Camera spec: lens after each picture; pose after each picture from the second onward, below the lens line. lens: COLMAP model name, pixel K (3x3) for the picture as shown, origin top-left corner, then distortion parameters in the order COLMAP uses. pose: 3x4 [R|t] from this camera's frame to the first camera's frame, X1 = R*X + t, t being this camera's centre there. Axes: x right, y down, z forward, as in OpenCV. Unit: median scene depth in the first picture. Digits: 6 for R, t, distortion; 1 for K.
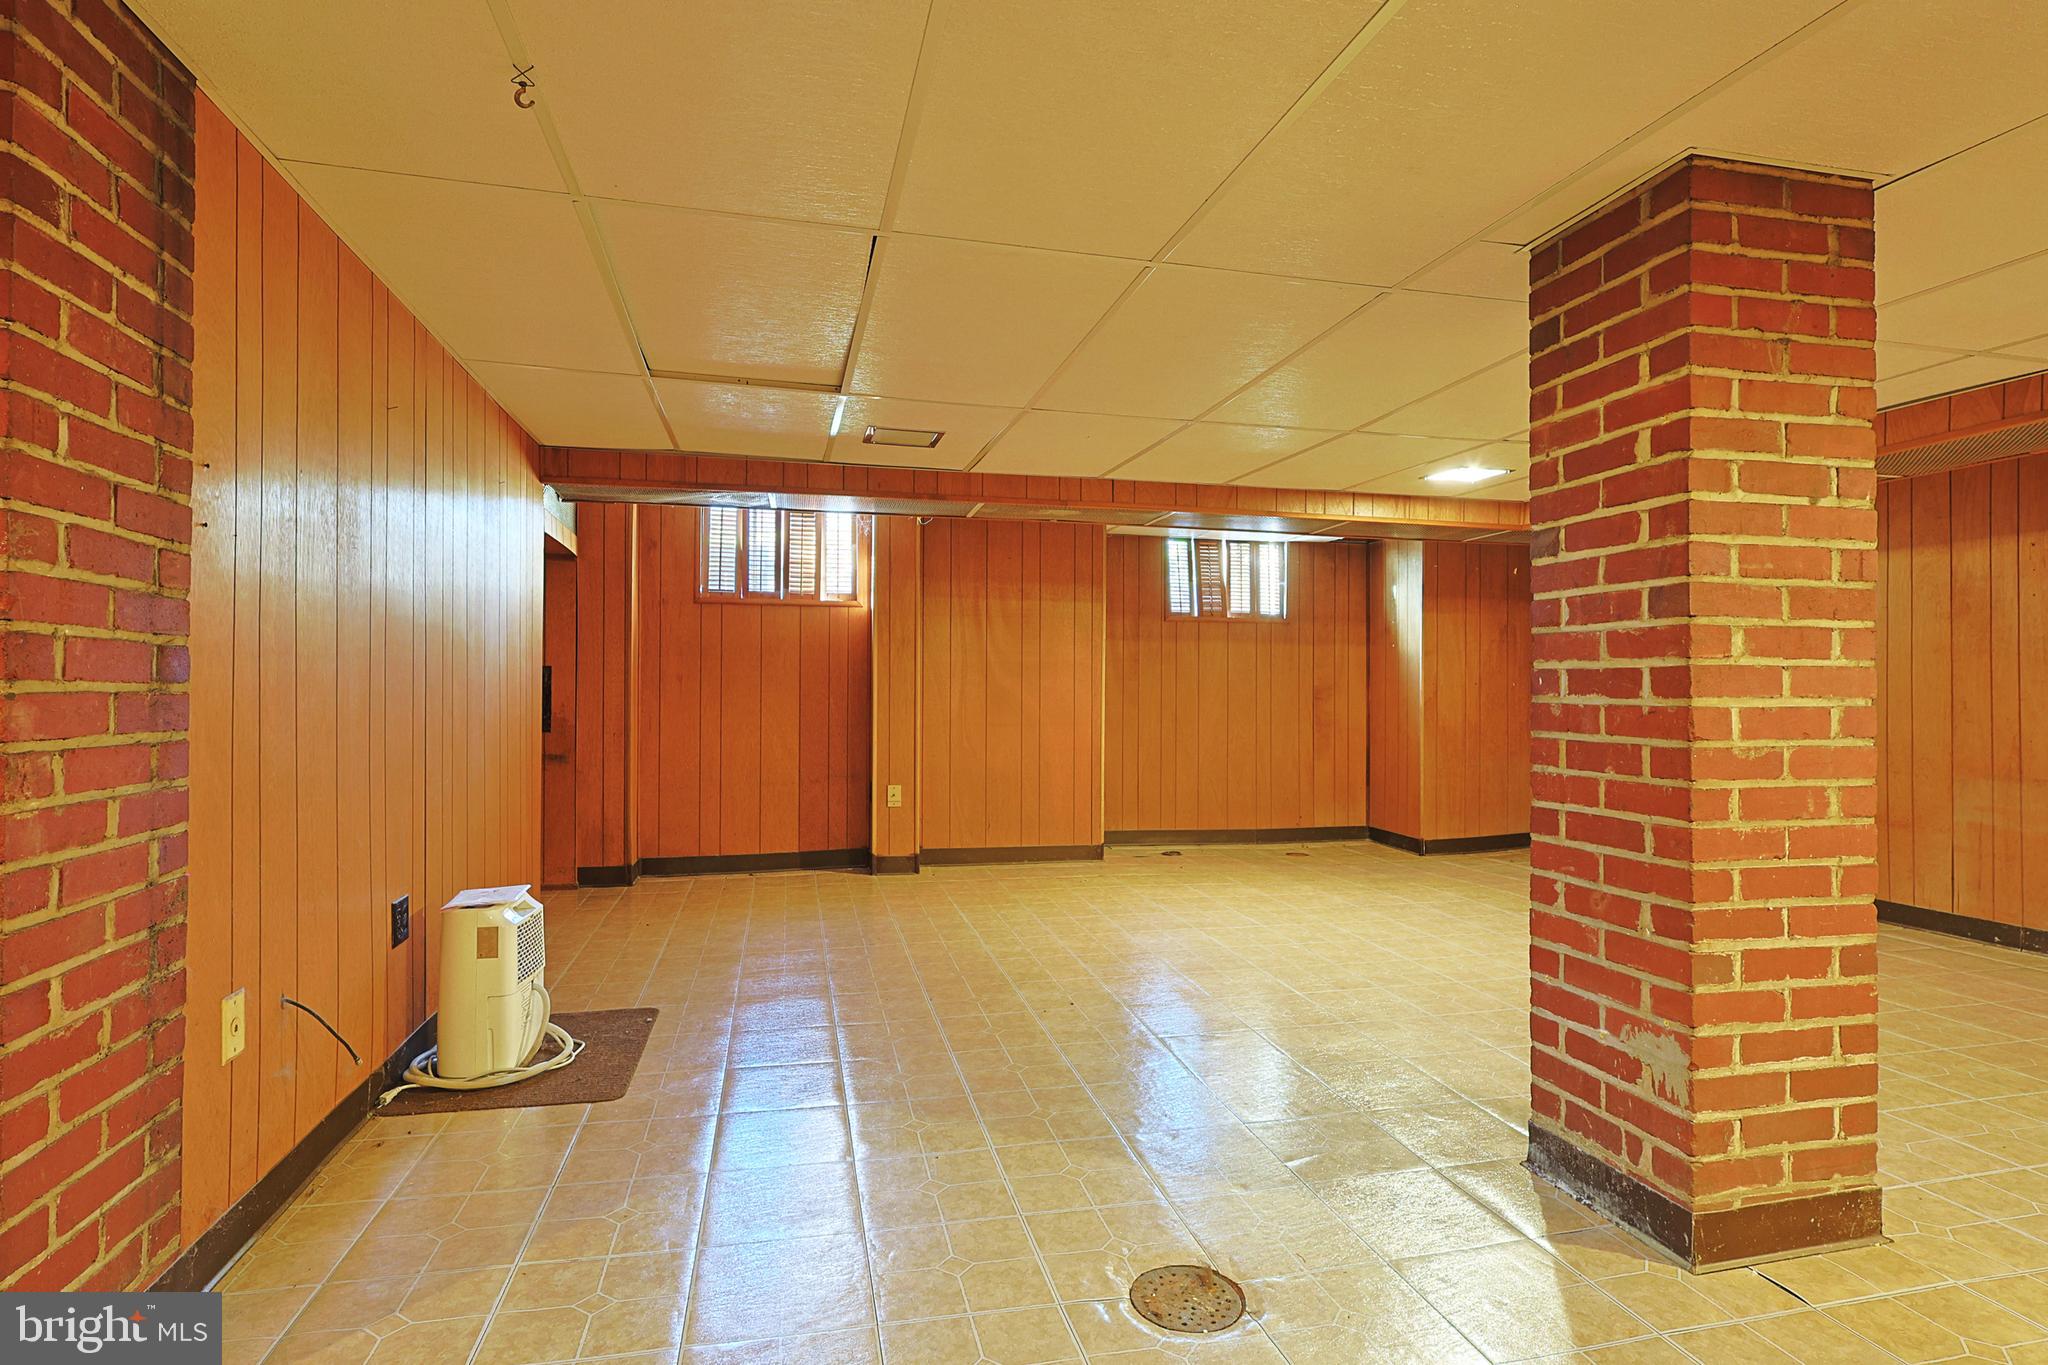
lens RADIAL K [[1047.7, 0, 1024.0], [0, 1047.7, 682.5], [0, 0, 1]] dist [0.001720, 0.000183]
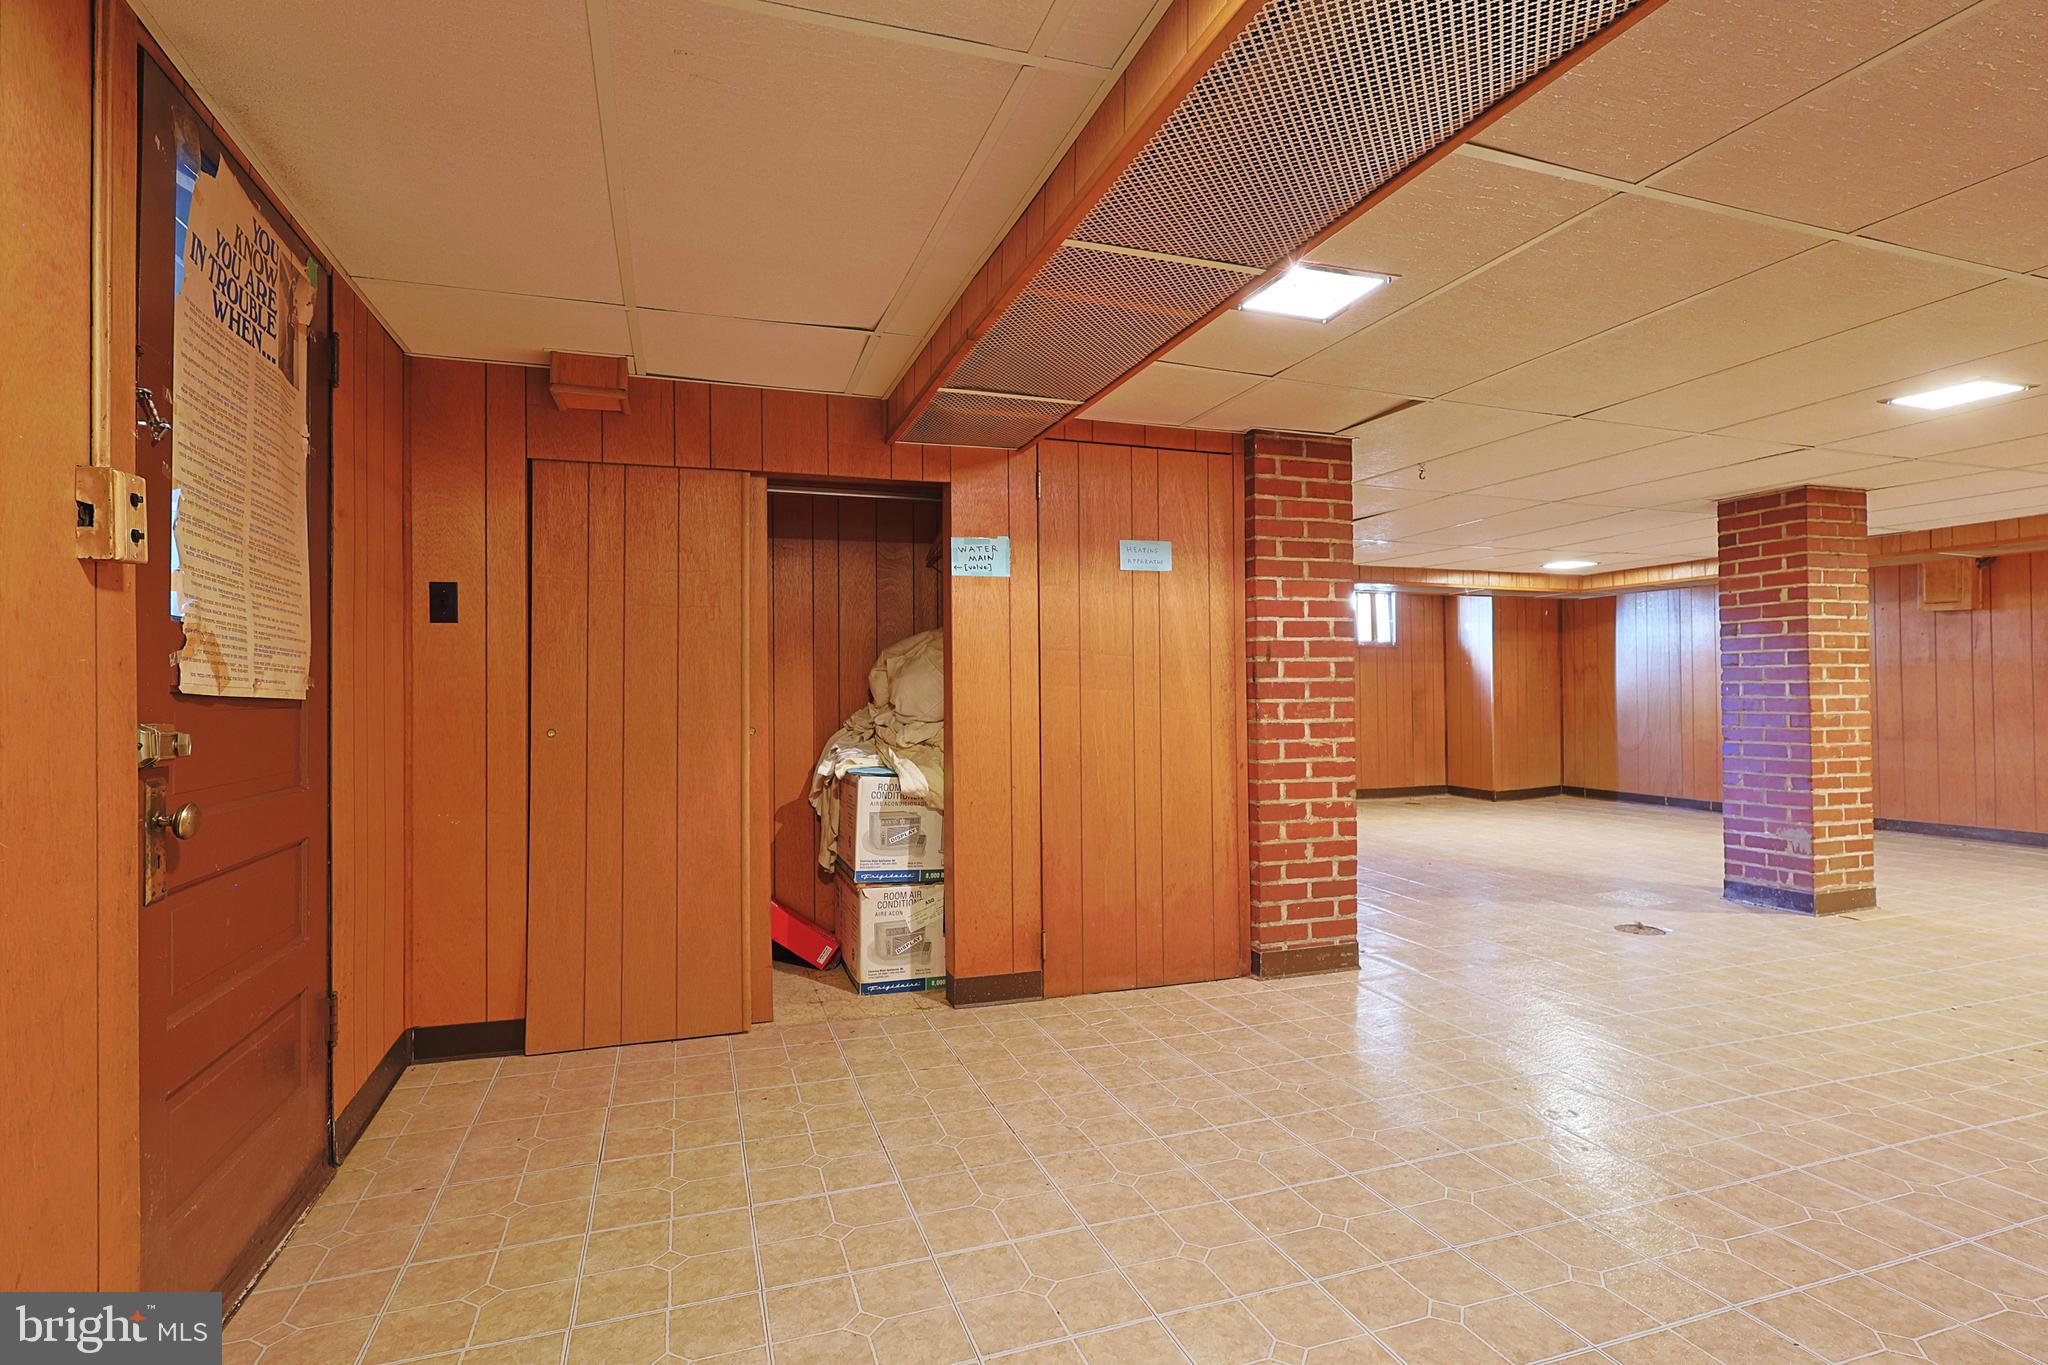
lens RADIAL K [[982.2, 0, 1024.0], [0, 982.2, 682.5], [0, 0, 1]] dist [-0.001591, -0.000247]
pose [[0.995072, -0.010397, 0.098608, -1.446199], [0.010982, 0.999925, -0.005387, -0.023591], [-0.098544, 0.006443, 0.995112, -1.148480]]
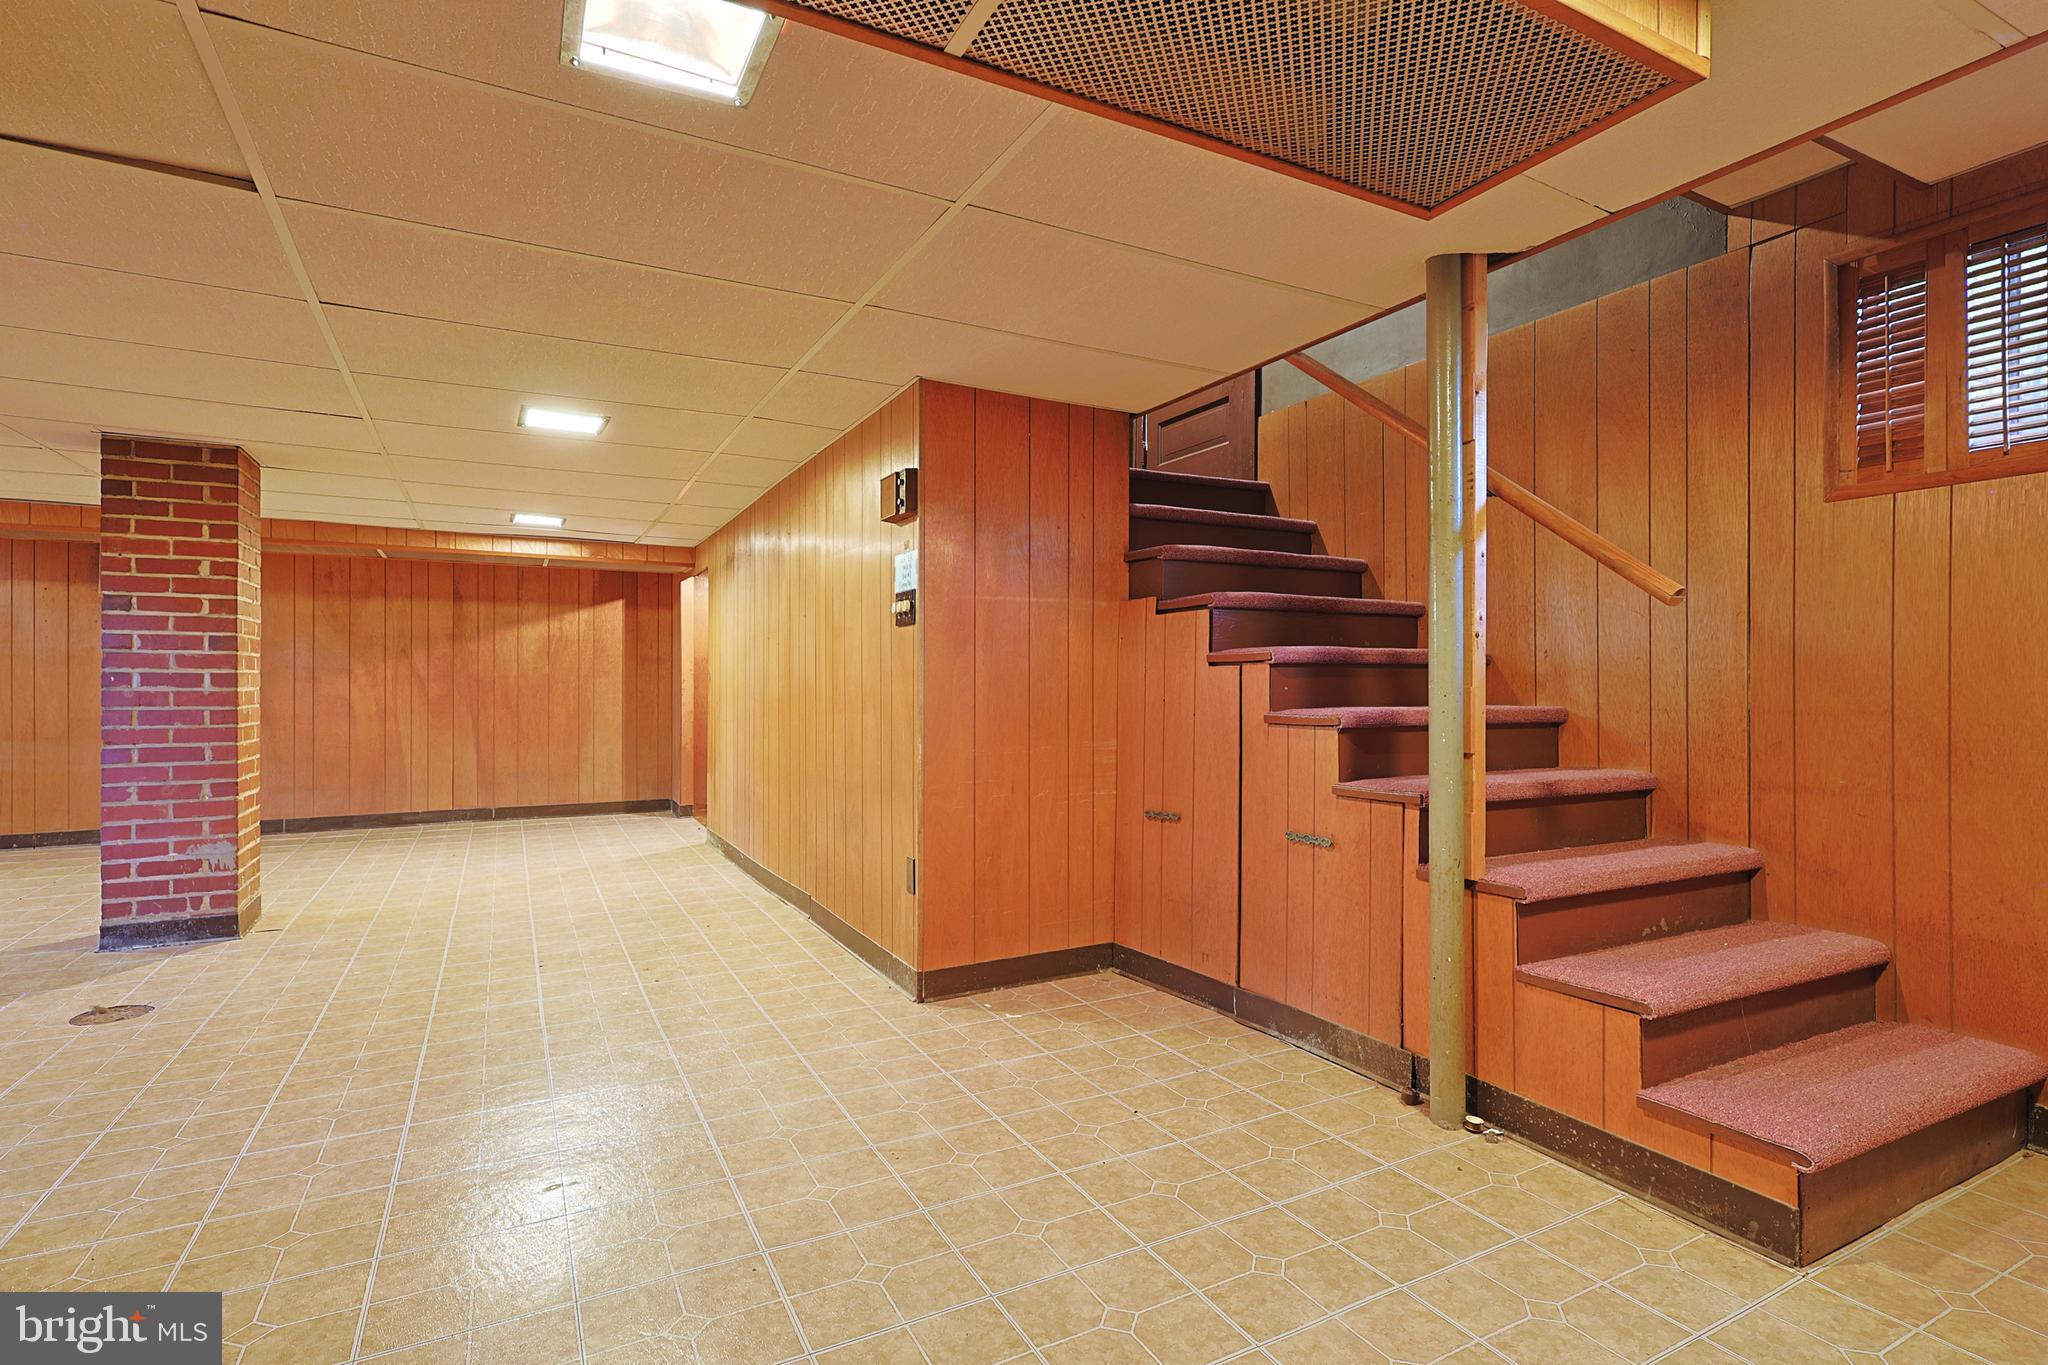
lens RADIAL K [[1023.0, 0, 1024.0], [0, 1023.0, 682.5], [0, 0, 1]] dist [0.004001, 0.000753]
pose [[-0.247700, -0.002843, 0.968833, -1.823475], [-0.009870, 0.999951, 0.000411, -0.012443], [-0.968786, -0.009461, -0.247716, -0.089280]]
